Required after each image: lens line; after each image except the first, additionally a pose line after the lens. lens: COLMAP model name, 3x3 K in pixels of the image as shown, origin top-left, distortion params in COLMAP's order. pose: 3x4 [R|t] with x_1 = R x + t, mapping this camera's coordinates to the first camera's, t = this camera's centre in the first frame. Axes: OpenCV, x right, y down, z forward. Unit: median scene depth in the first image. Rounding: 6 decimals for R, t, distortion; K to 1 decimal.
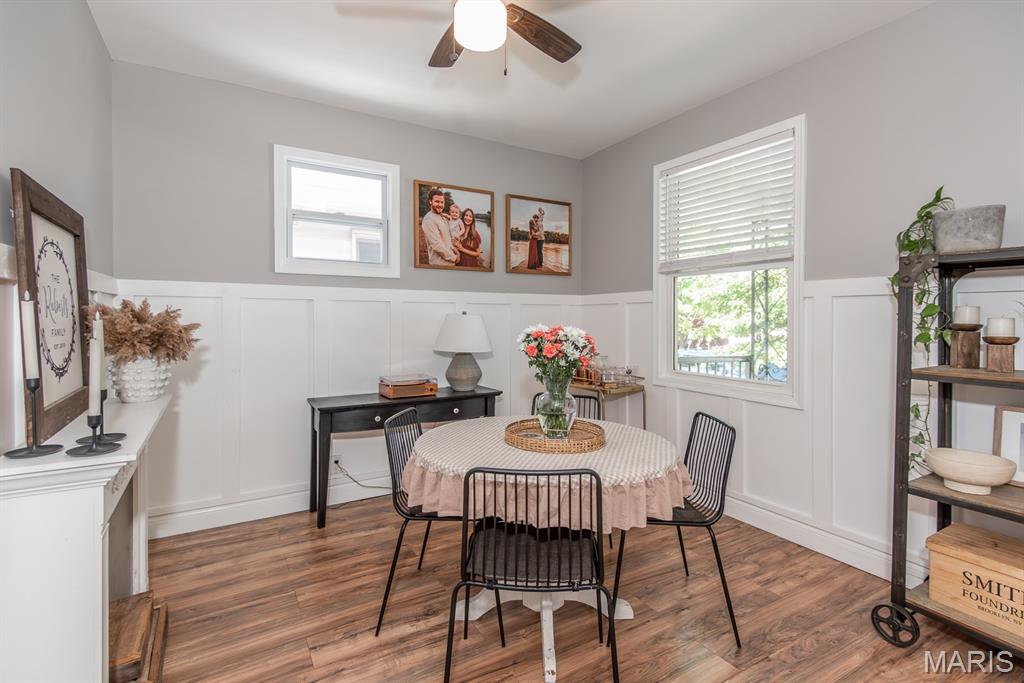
lens RADIAL K [[486.3, 0, 540.8], [0, 486.3, 324.0], [0, 0, 1]] dist [0.024955, -0.001074]
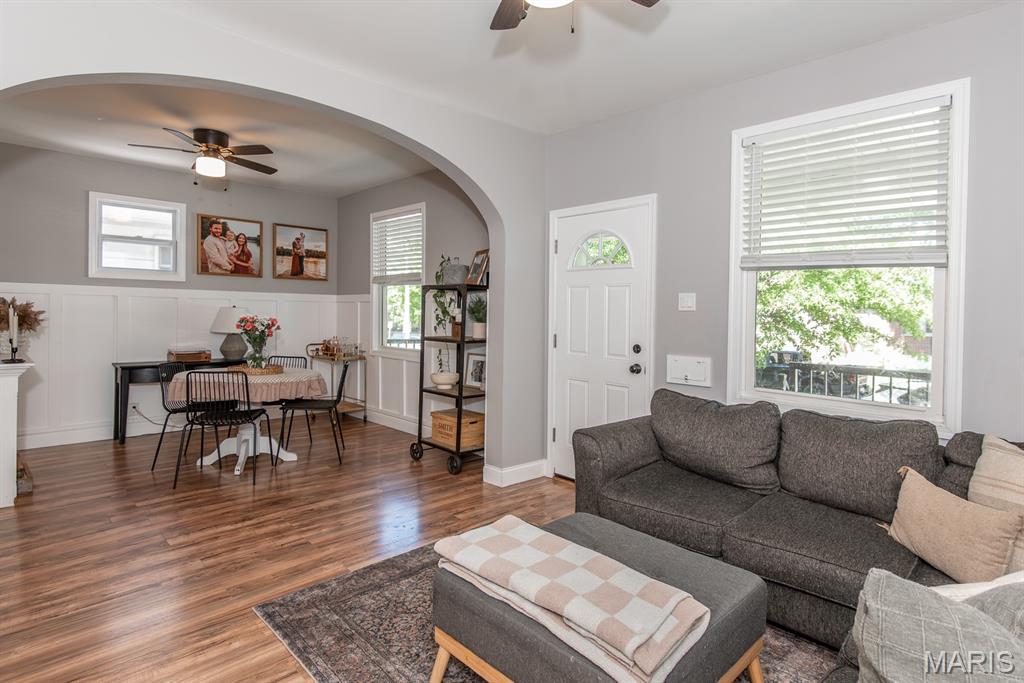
lens RADIAL K [[516.4, 0, 509.1], [0, 516.4, 320.3], [0, 0, 1]] dist [0.038267, -0.031952]
pose [[0.979128, 0.011824, 0.202901, 0.324025], [-0.012446, 0.999921, 0.001793, 0.005836], [-0.202863, -0.004281, 0.979198, -0.679643]]
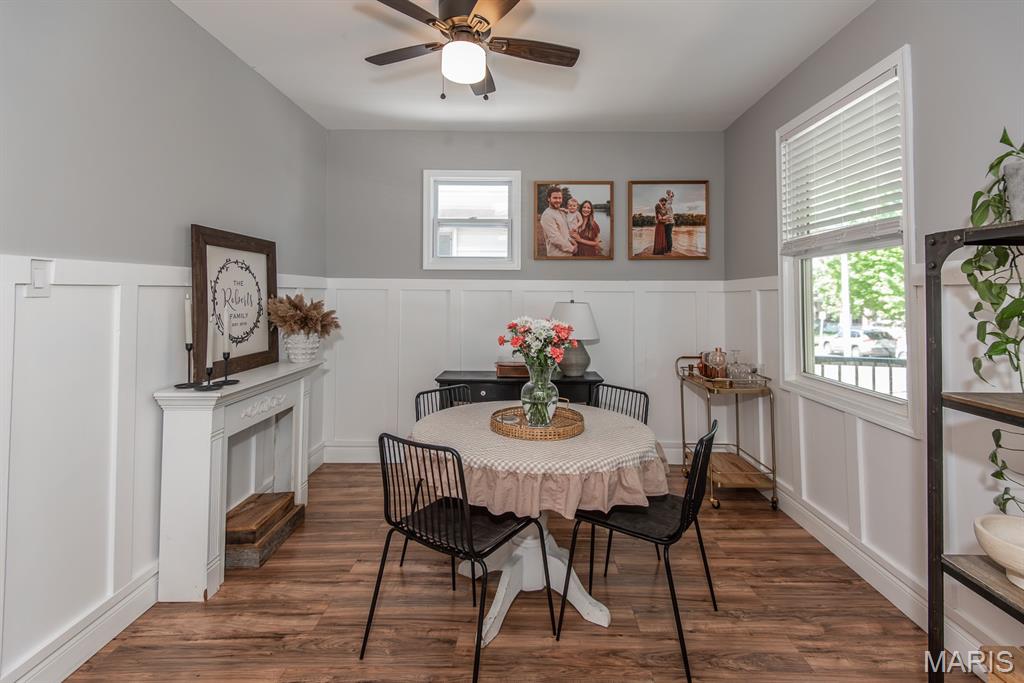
lens RADIAL K [[498.0, 0, 528.3], [0, 498.0, 286.5], [0, 0, 1]] dist [0.048403, -0.027807]
pose [[0.853181, -0.010129, -0.521516, 0.311561], [-0.010421, 0.999281, -0.036456, -0.013210], [0.521510, 0.036538, 0.852462, 0.030941]]
